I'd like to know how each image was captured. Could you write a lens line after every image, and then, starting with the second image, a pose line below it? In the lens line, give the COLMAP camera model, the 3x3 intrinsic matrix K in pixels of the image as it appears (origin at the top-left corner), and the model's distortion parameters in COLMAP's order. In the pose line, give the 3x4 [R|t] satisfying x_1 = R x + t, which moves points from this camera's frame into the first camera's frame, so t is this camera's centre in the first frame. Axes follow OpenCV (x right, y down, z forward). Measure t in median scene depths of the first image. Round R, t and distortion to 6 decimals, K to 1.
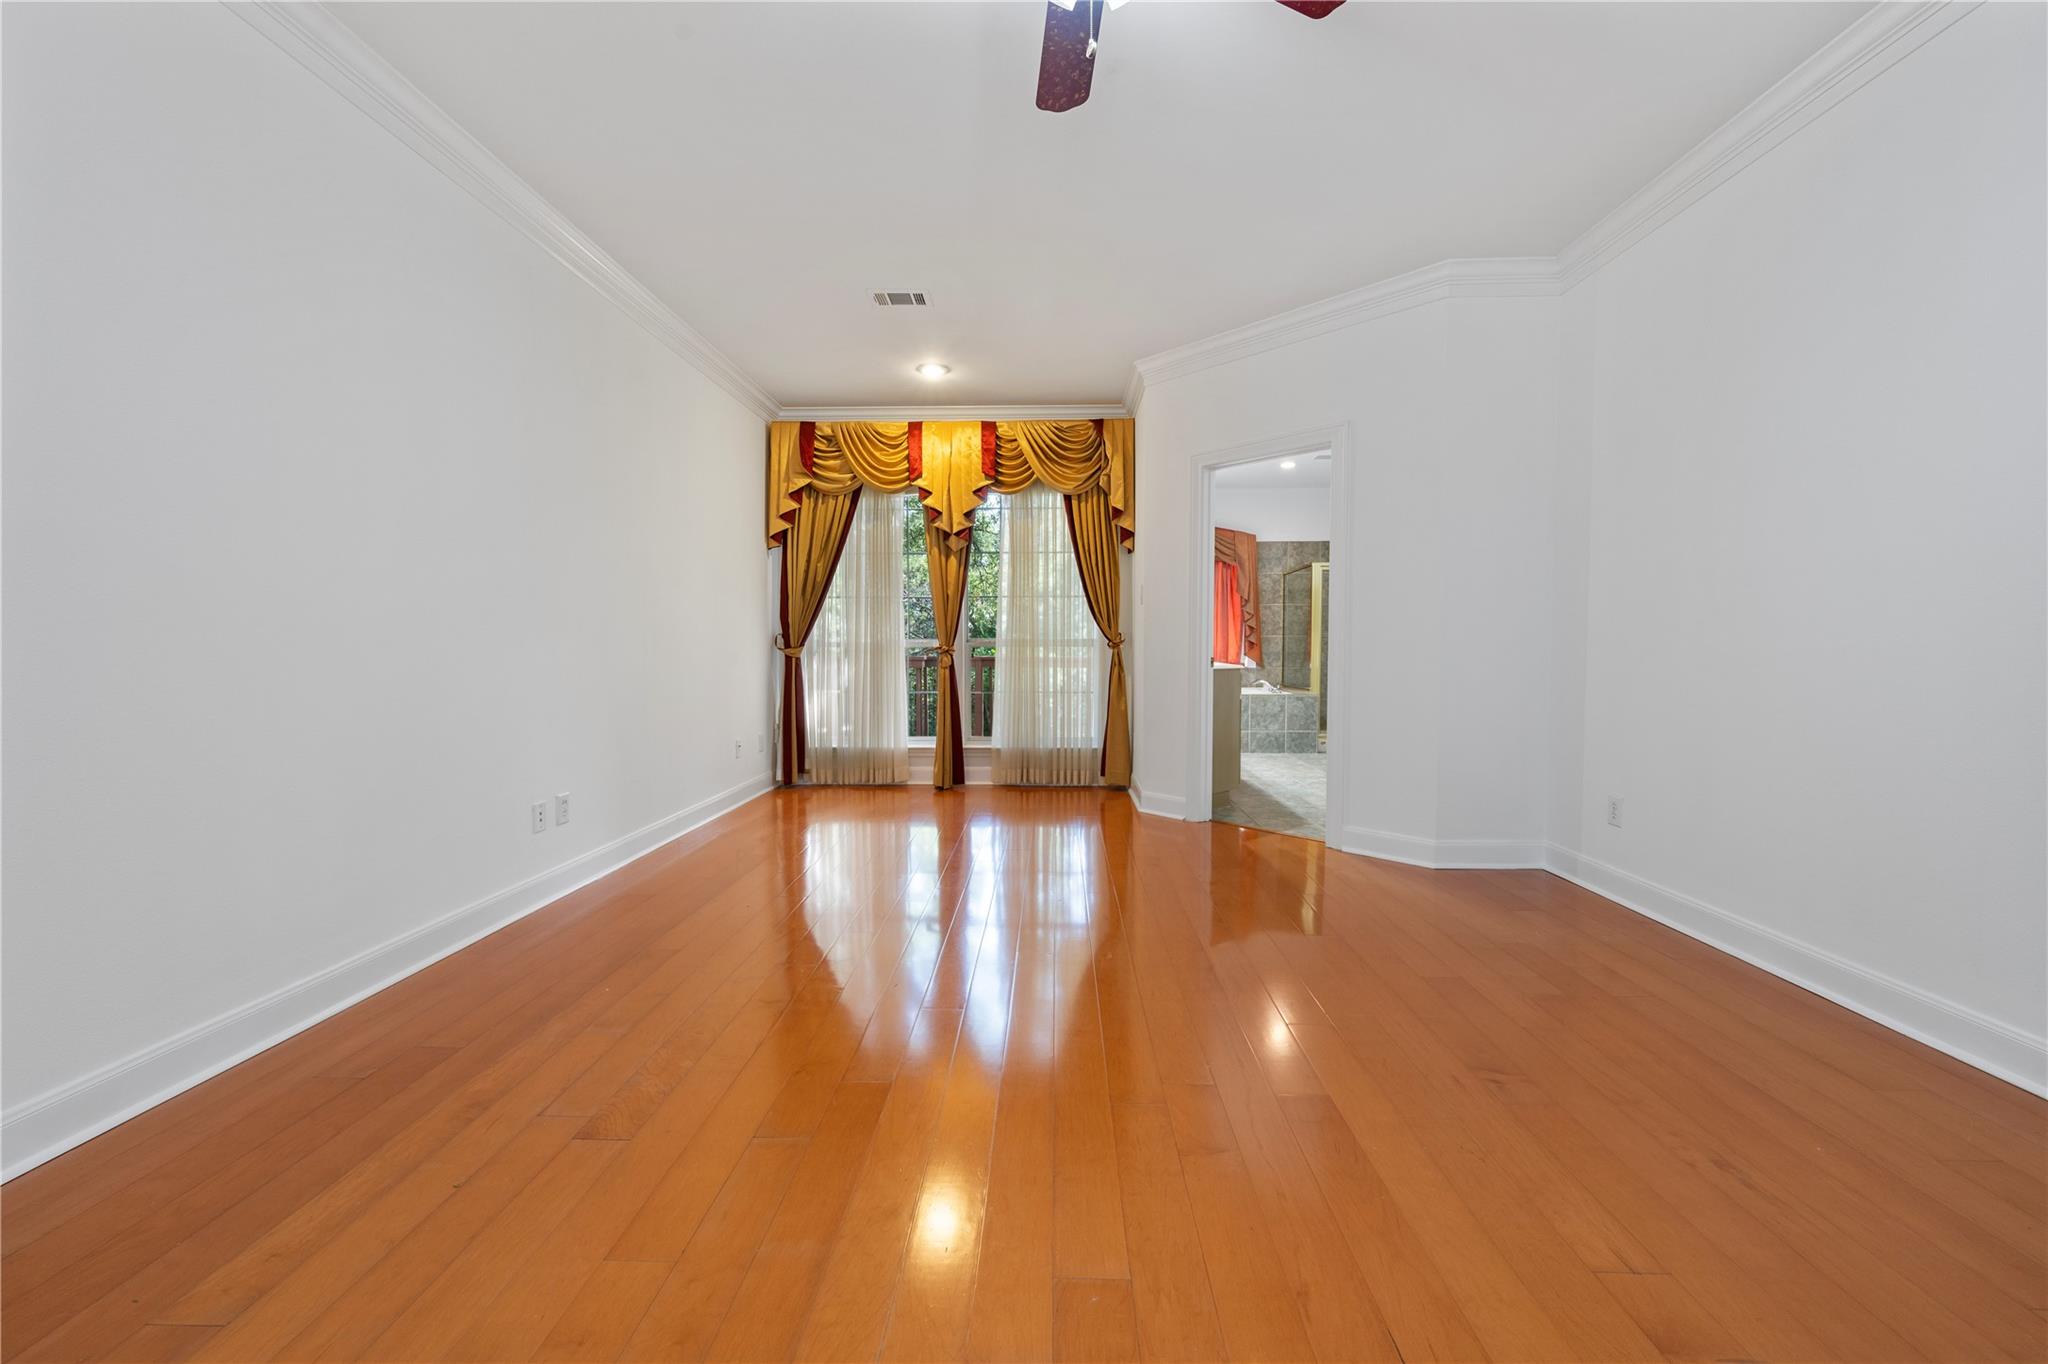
lens RADIAL K [[817.0, 0, 1054.1], [0, 817.0, 675.2], [0, 0, 1]] dist [0.000316, 0.000033]
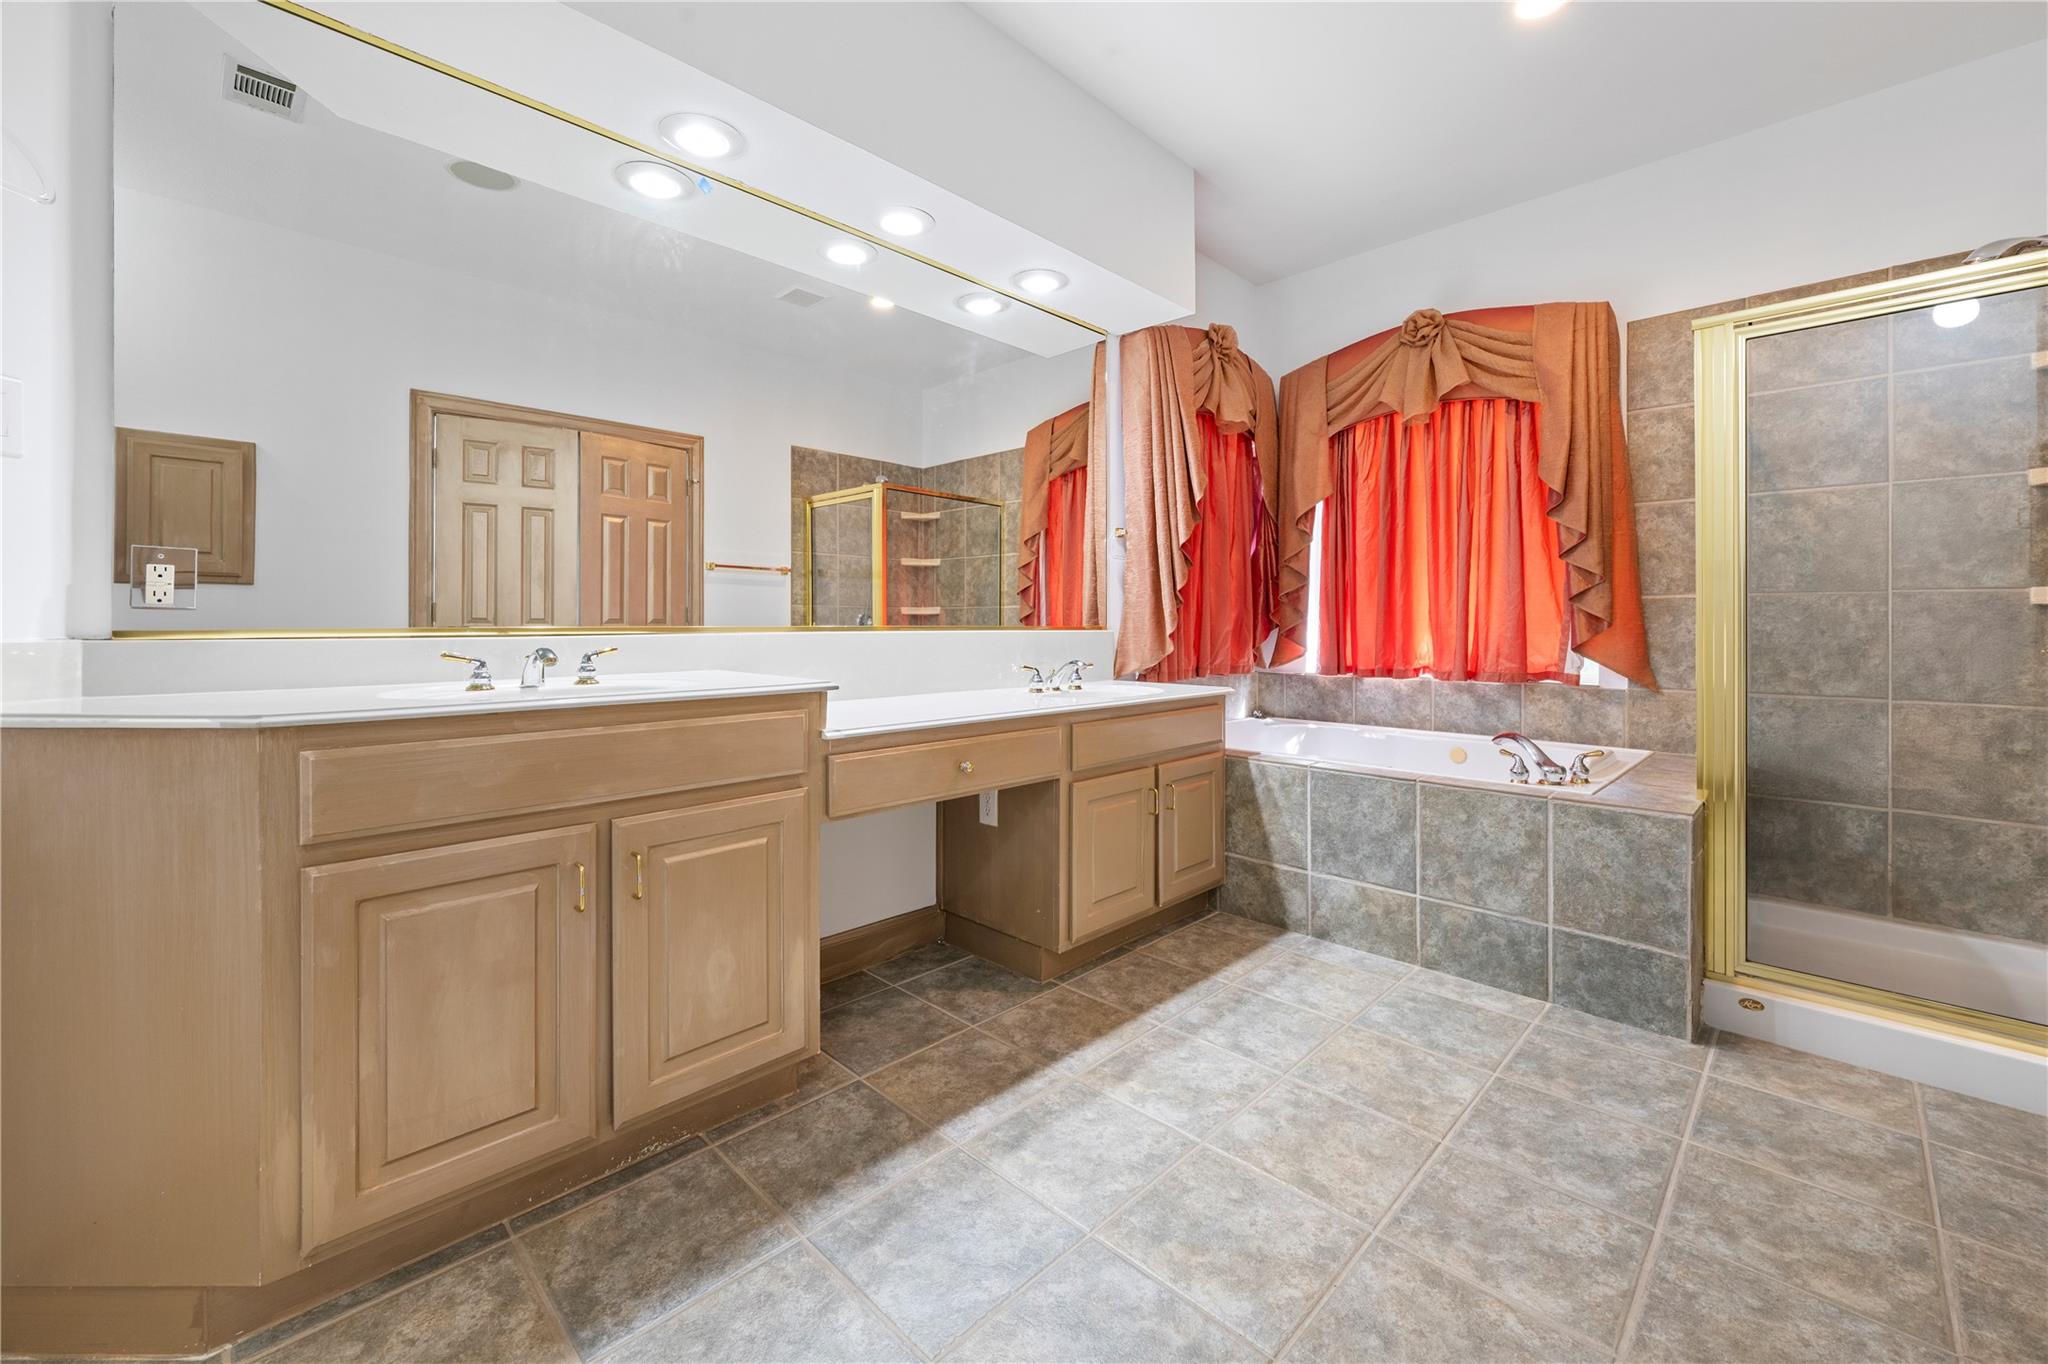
lens RADIAL K [[817.0, 0, 1056.7], [0, 817.0, 621.9], [0, 0, 1]] dist [0.000316, 0.000033]
pose [[0.720315, 0.003501, -0.693638, 0.490925], [-0.027653, 0.999337, -0.023672, -0.035525], [0.693096, 0.036232, 0.719934, 0.922811]]
